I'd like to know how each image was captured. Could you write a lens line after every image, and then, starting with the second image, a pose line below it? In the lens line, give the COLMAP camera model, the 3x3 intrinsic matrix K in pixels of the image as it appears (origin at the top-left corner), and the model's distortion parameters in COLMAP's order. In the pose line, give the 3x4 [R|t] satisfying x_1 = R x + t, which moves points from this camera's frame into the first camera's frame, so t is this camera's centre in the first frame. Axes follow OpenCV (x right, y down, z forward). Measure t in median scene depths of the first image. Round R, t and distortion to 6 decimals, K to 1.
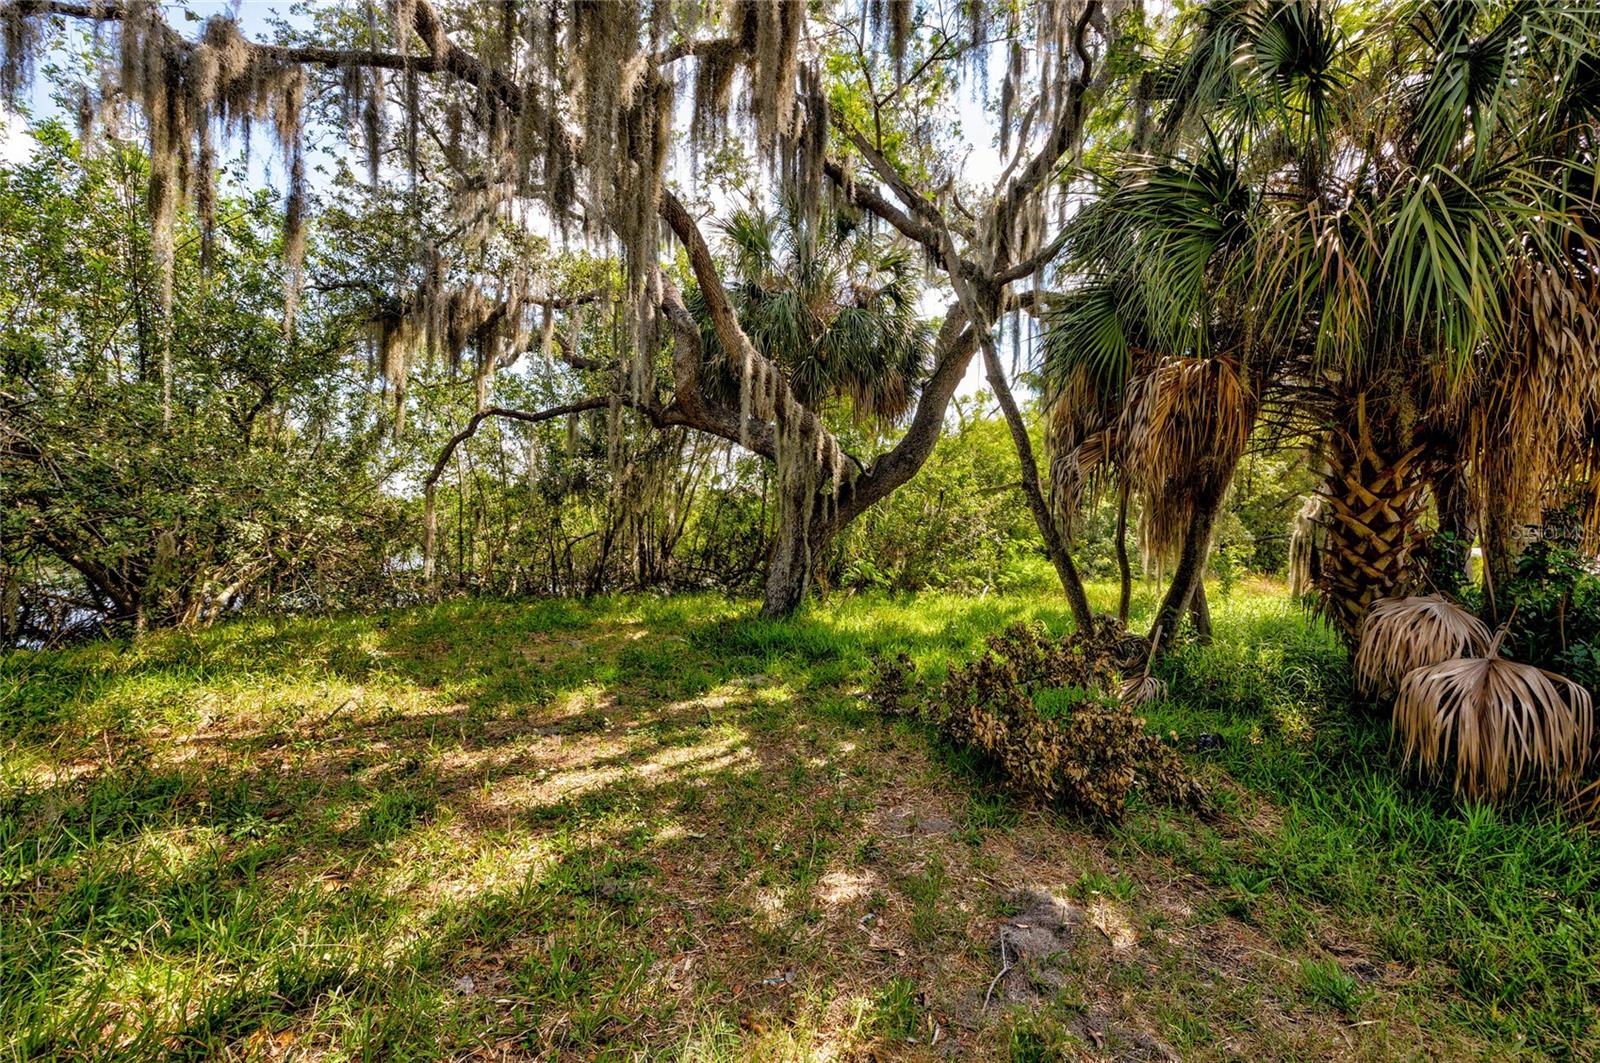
lens RADIAL K [[647.4, 0, 800.0], [0, 647.4, 531.5], [0, 0, 1]] dist [-0.001119, -0.000421]
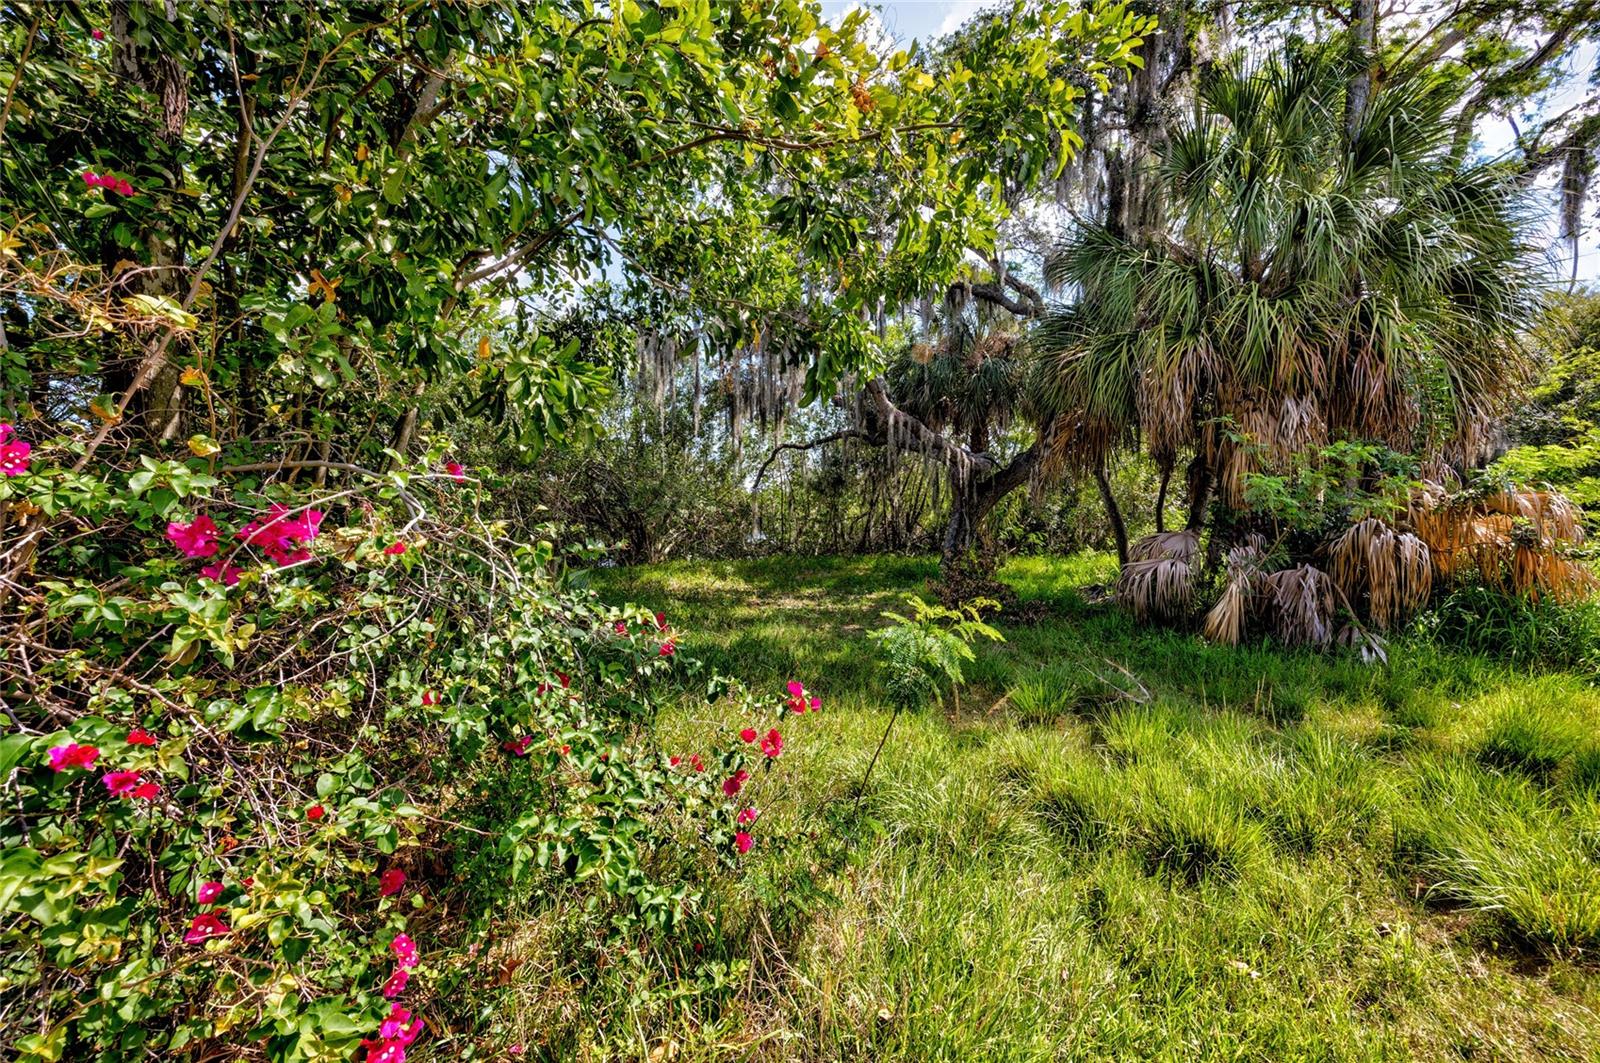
lens RADIAL K [[647.4, 0, 800.0], [0, 647.4, 531.5], [0, 0, 1]] dist [-0.001119, -0.000421]
pose [[0.879948, -0.011666, -0.474928, 0.502121], [0.024417, 0.999488, 0.020690, 0.019614], [0.474443, -0.029803, 0.879782, -0.685110]]
